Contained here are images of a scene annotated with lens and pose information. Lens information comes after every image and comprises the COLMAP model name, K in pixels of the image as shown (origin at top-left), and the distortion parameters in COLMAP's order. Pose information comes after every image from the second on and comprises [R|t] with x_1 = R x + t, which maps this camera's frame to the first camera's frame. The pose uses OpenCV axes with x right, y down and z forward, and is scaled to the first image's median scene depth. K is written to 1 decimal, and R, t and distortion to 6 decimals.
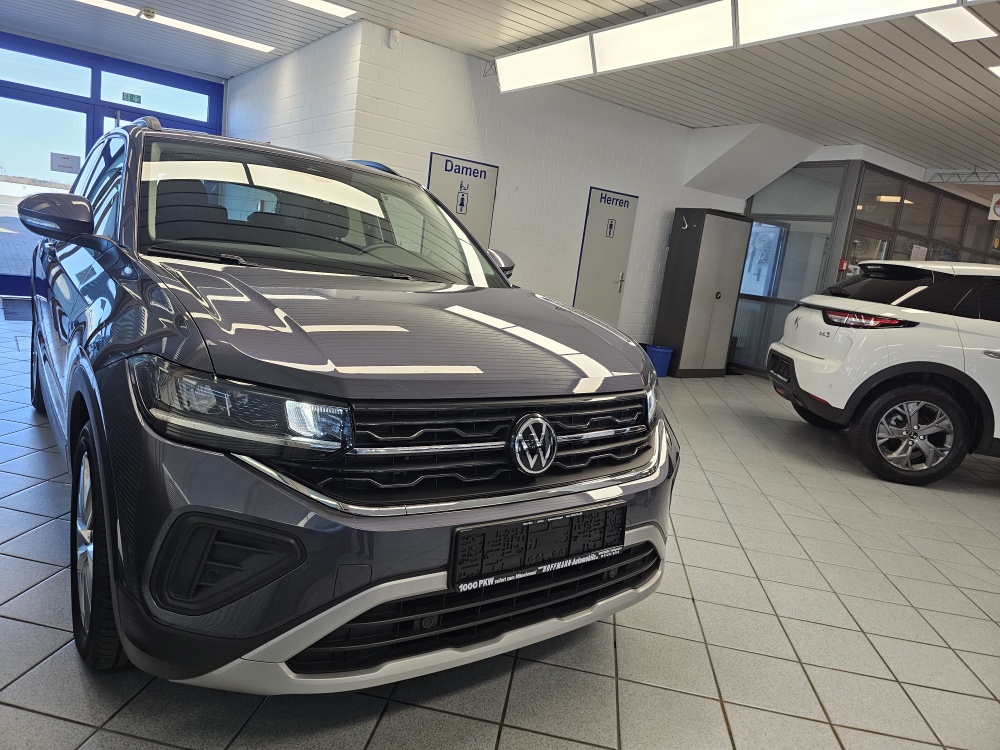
lens RADIAL K [[679.6, 0, 490.1], [0, 679.6, 369.5], [0, 0, 1]] dist [0.046199, -0.051219]
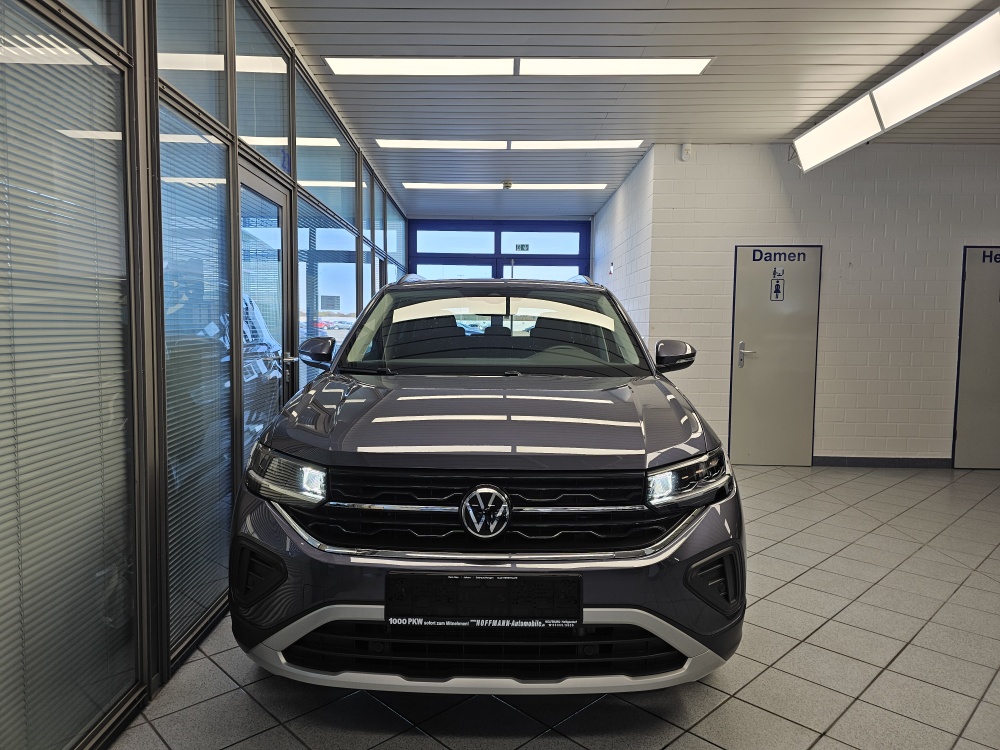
lens RADIAL K [[679.6, 0, 490.1], [0, 679.6, 369.5], [0, 0, 1]] dist [0.046199, -0.051219]
pose [[0.783351, -0.075986, -0.616917, 0.251584], [-0.016835, 0.989542, -0.143260, 0.011396], [0.621352, 0.122609, 0.773879, 0.024590]]
